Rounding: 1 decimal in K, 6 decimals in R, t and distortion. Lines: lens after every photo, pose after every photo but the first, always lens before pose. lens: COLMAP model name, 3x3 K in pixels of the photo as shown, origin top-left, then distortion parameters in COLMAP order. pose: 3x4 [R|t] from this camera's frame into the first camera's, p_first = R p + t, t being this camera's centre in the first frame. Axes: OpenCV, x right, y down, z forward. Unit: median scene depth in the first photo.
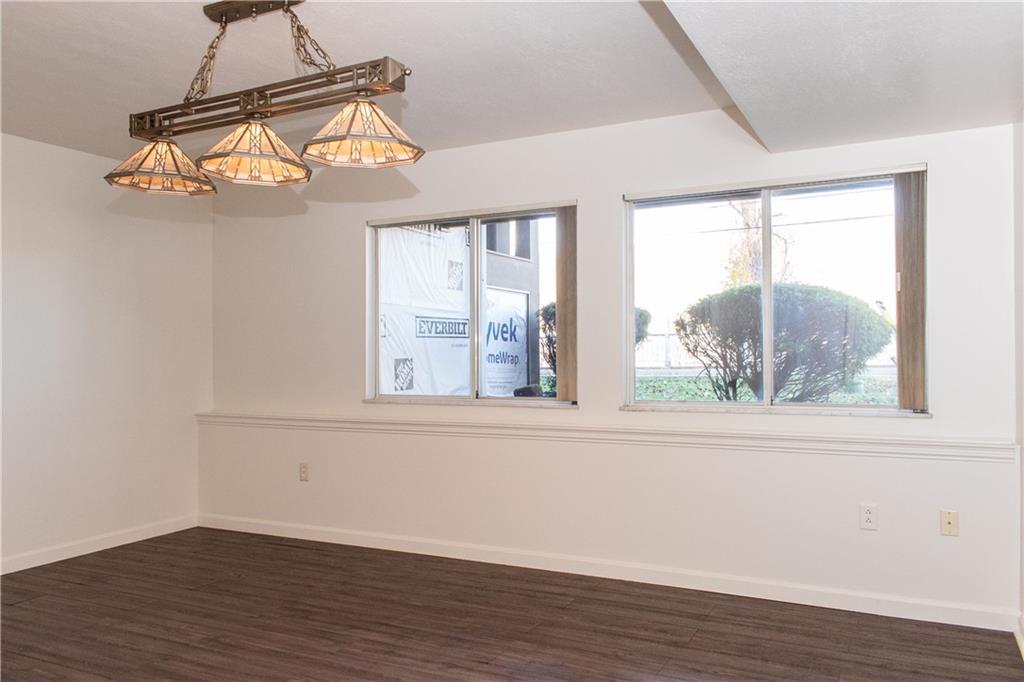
lens RADIAL K [[784.4, 0, 511.6], [0, 784.4, 347.6], [0, 0, 1]] dist [0.000543, 0.009794]
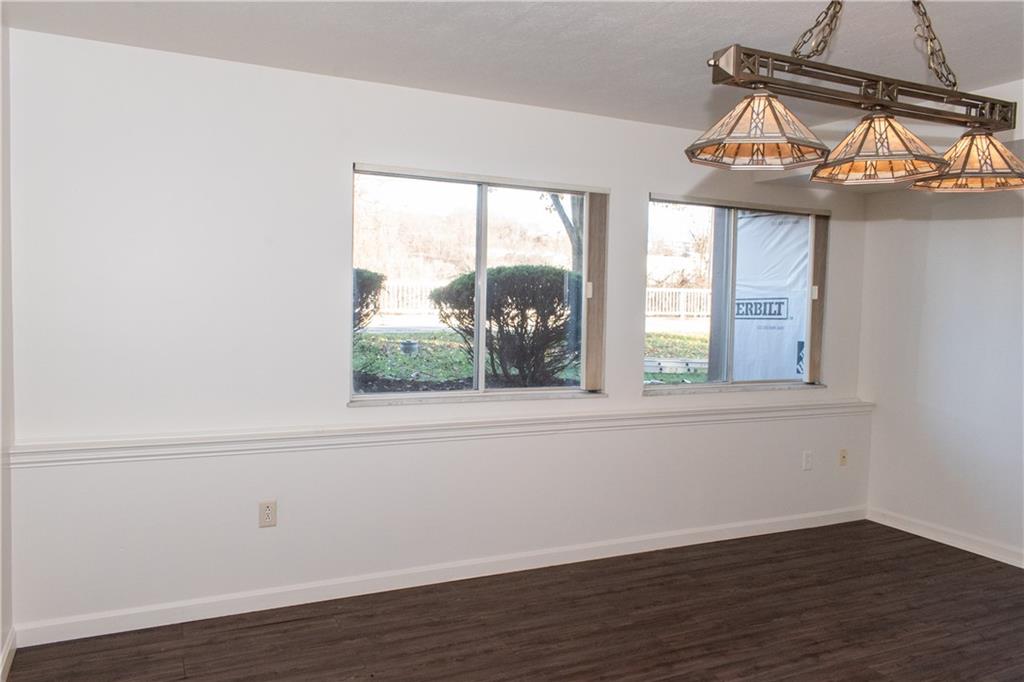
lens RADIAL K [[784.4, 0, 513.4], [0, 784.4, 340.0], [0, 0, 1]] dist [0.000543, 0.009794]
pose [[0.597300, -0.024000, 0.801659, -1.120619], [-0.033421, 0.997939, 0.054777, -0.068101], [-0.801321, -0.059510, 0.595267, 0.681780]]
